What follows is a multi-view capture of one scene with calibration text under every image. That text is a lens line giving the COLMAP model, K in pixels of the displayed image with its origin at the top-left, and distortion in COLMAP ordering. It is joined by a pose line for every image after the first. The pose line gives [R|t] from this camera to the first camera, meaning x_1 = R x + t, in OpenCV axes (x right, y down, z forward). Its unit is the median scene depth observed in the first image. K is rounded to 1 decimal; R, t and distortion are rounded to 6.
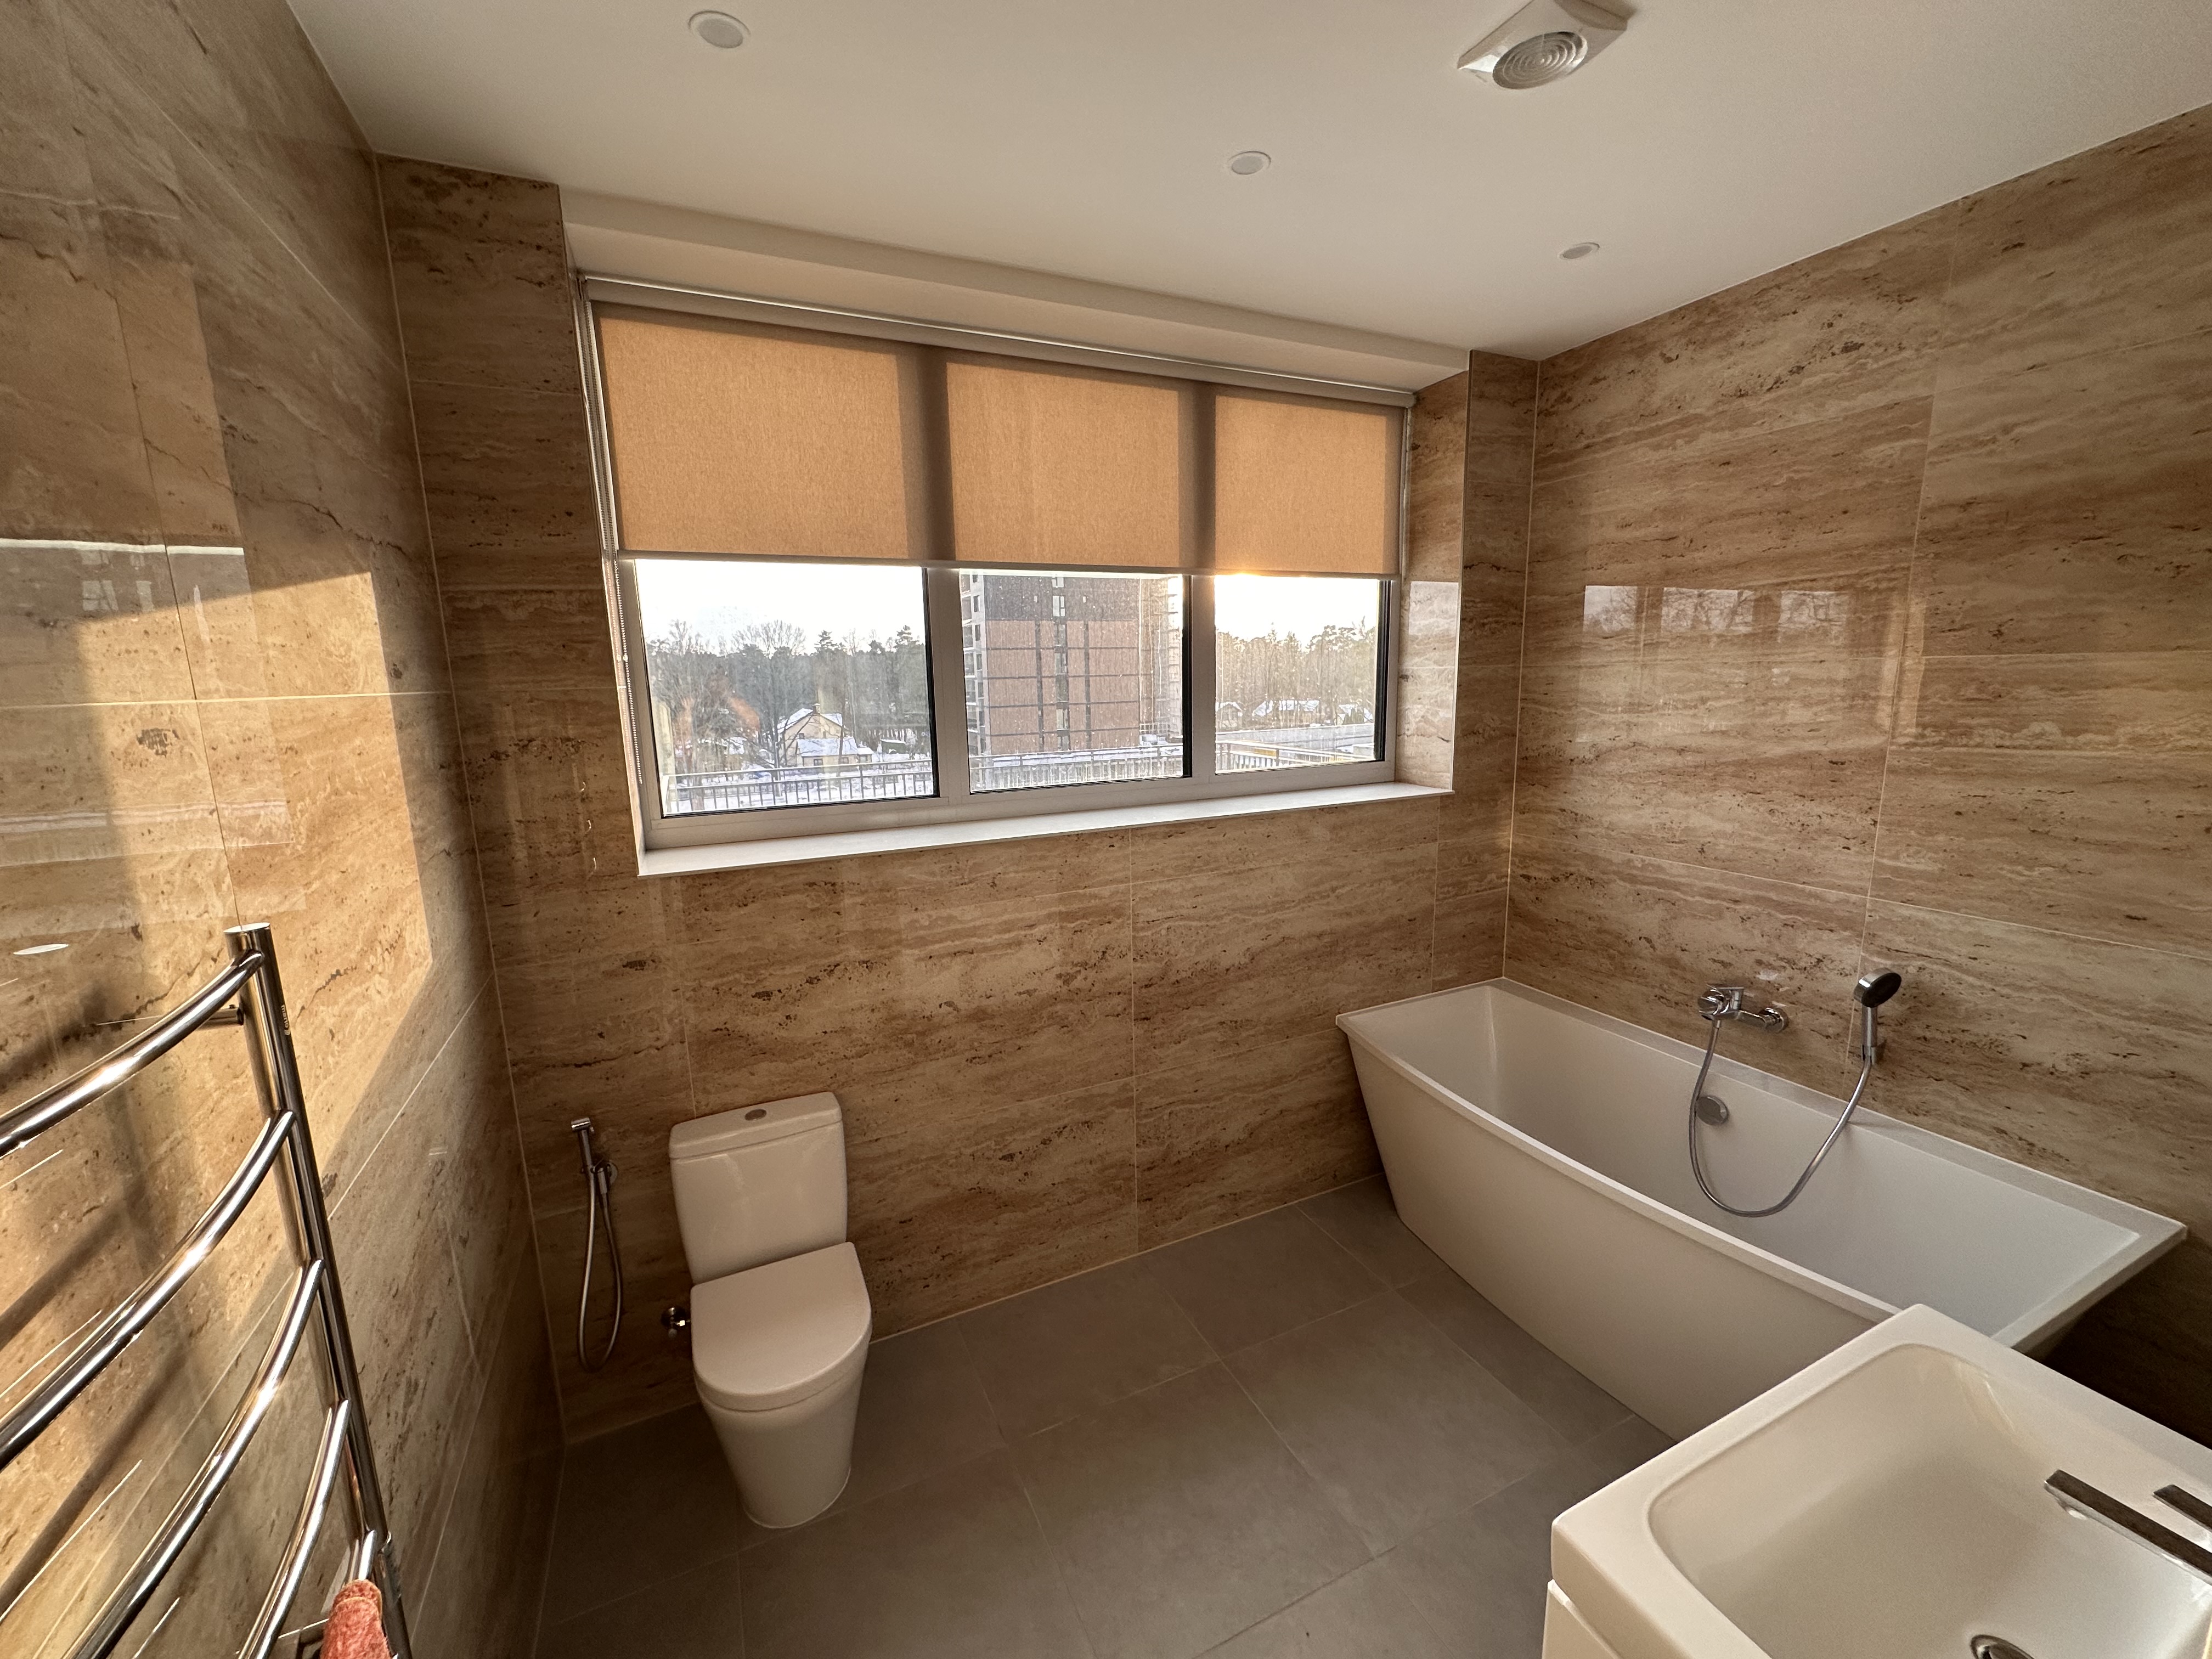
lens RADIAL K [[882.9, 0, 1111.2], [0, 882.9, 832.0], [0, 0, 1]] dist [-0.003693, 0.000430]
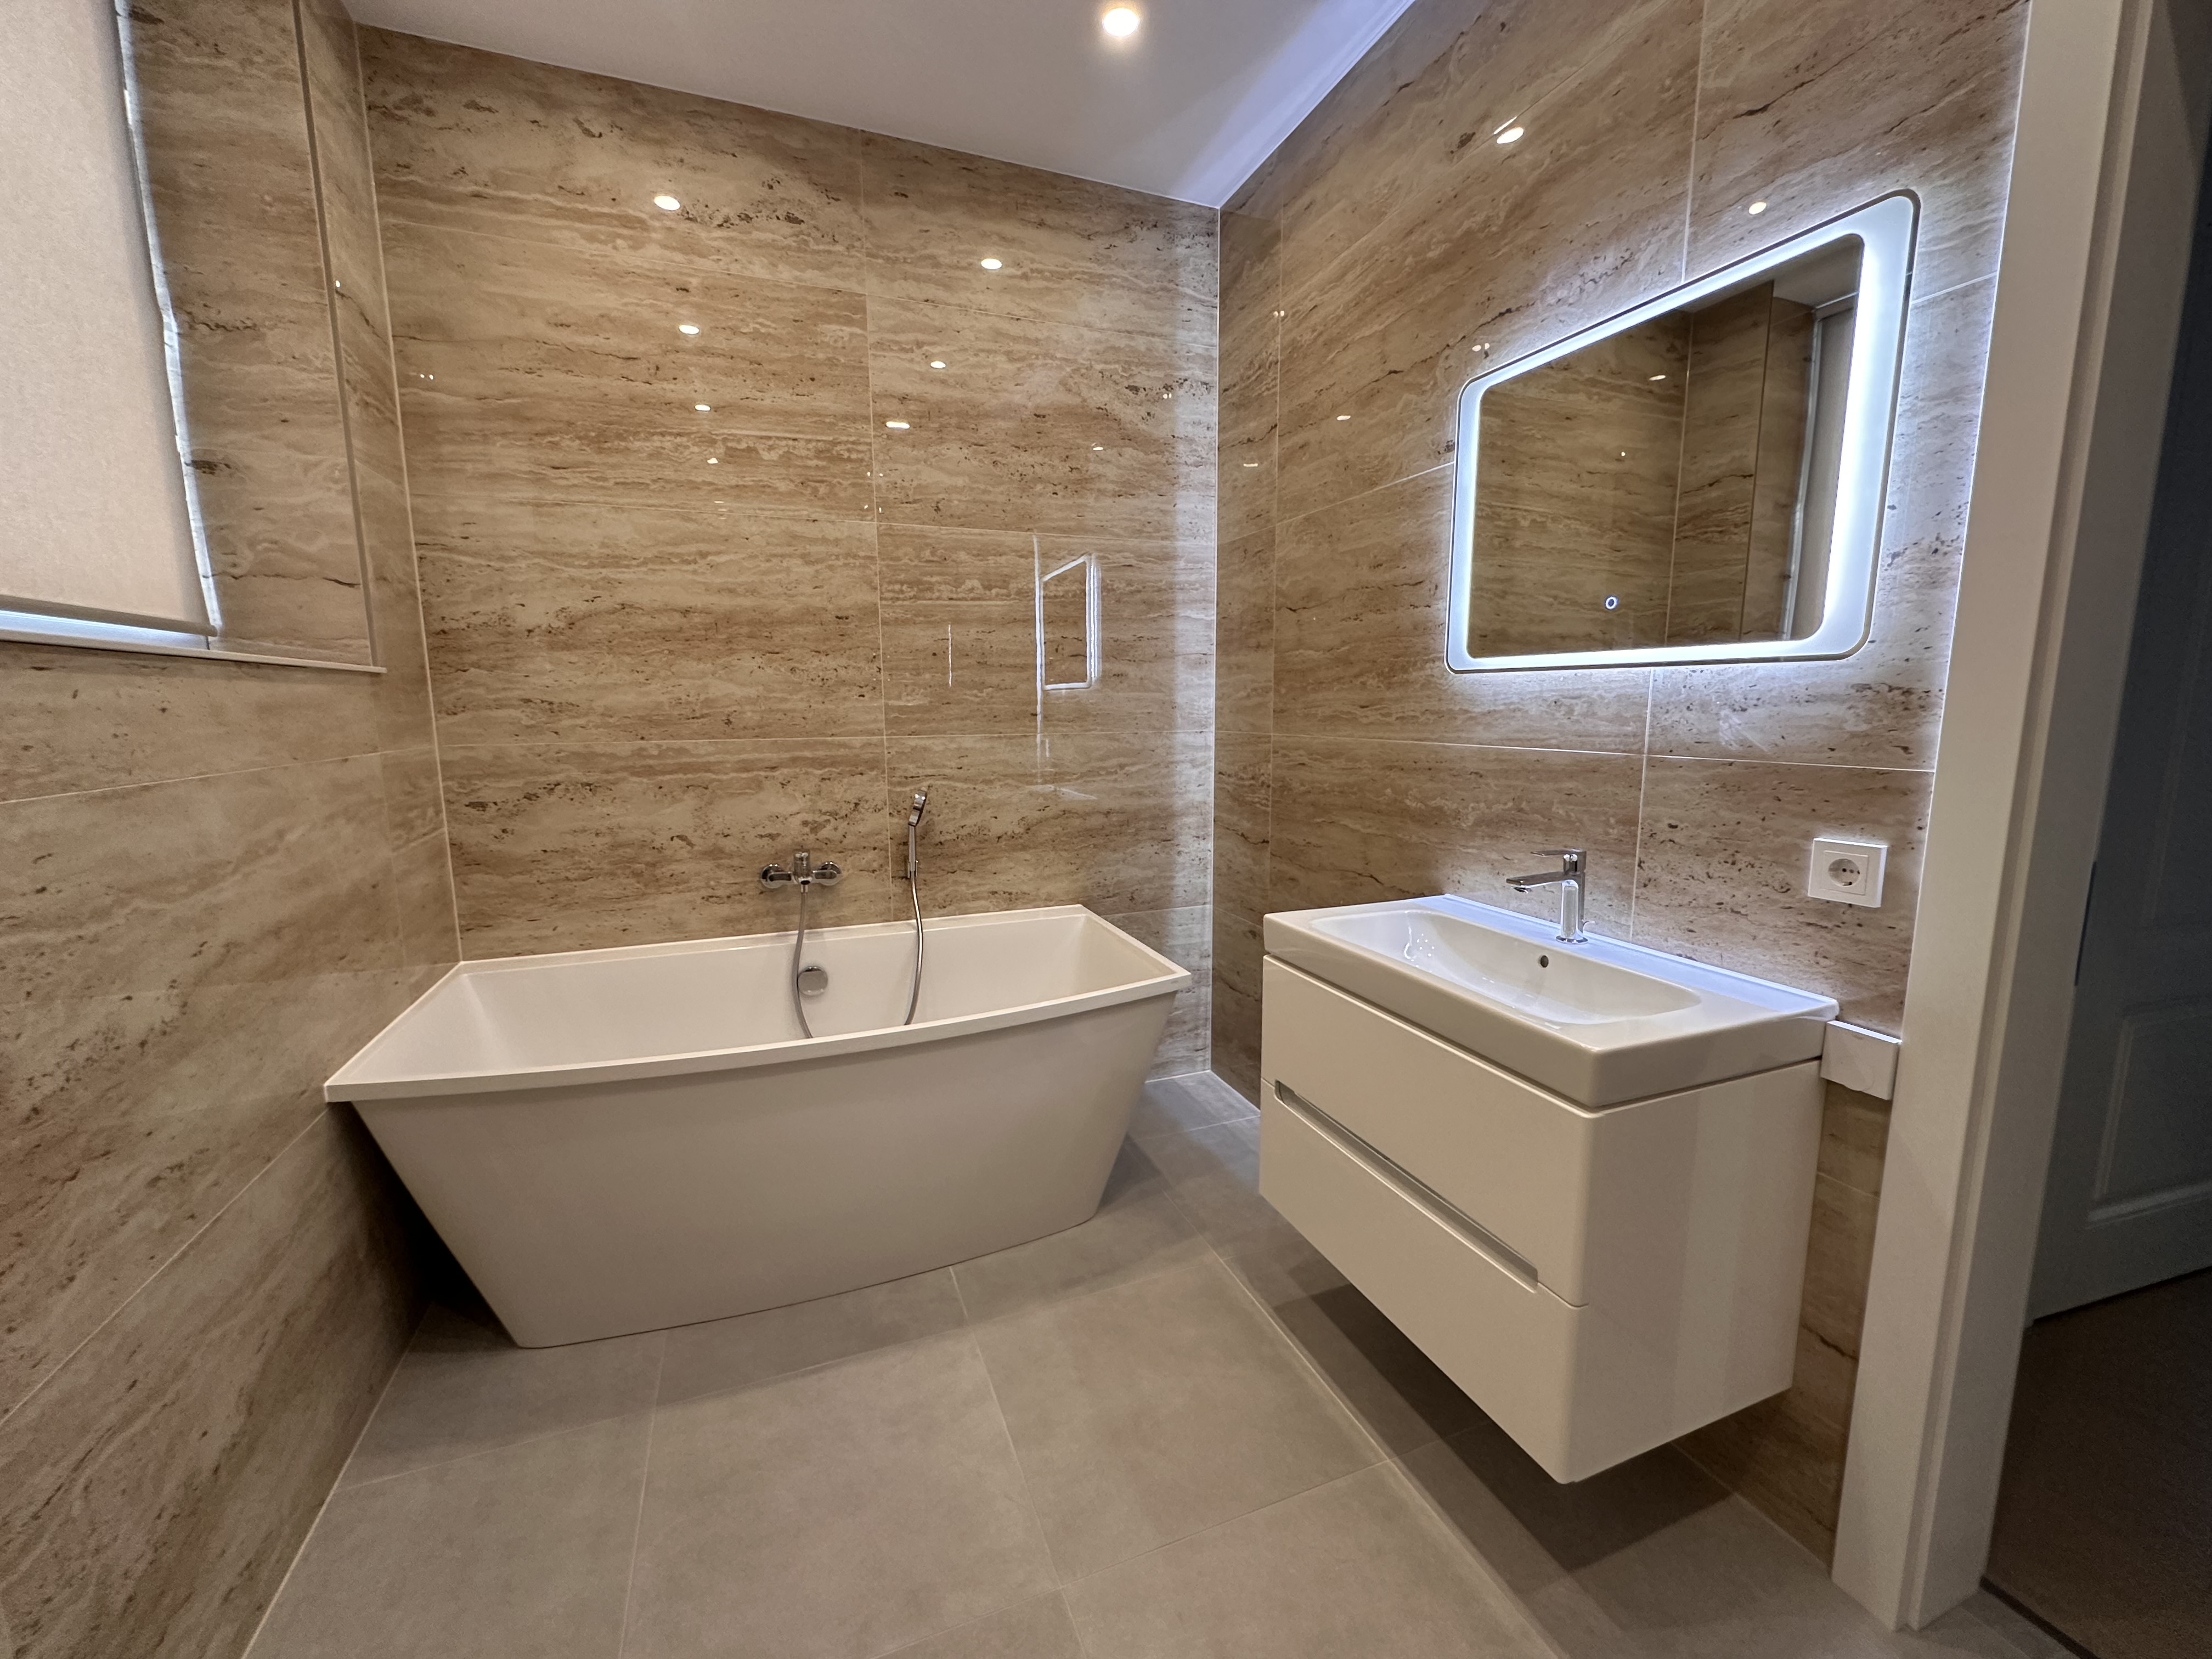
lens RADIAL K [[882.9, 0, 1106.9], [0, 882.9, 829.6], [0, 0, 1]] dist [-0.003693, 0.000430]
pose [[0.065139, -0.122636, 0.990312, -0.250031], [0.182641, 0.977120, 0.108989, 0.110726], [-0.981019, 0.173772, 0.086047, 0.590355]]
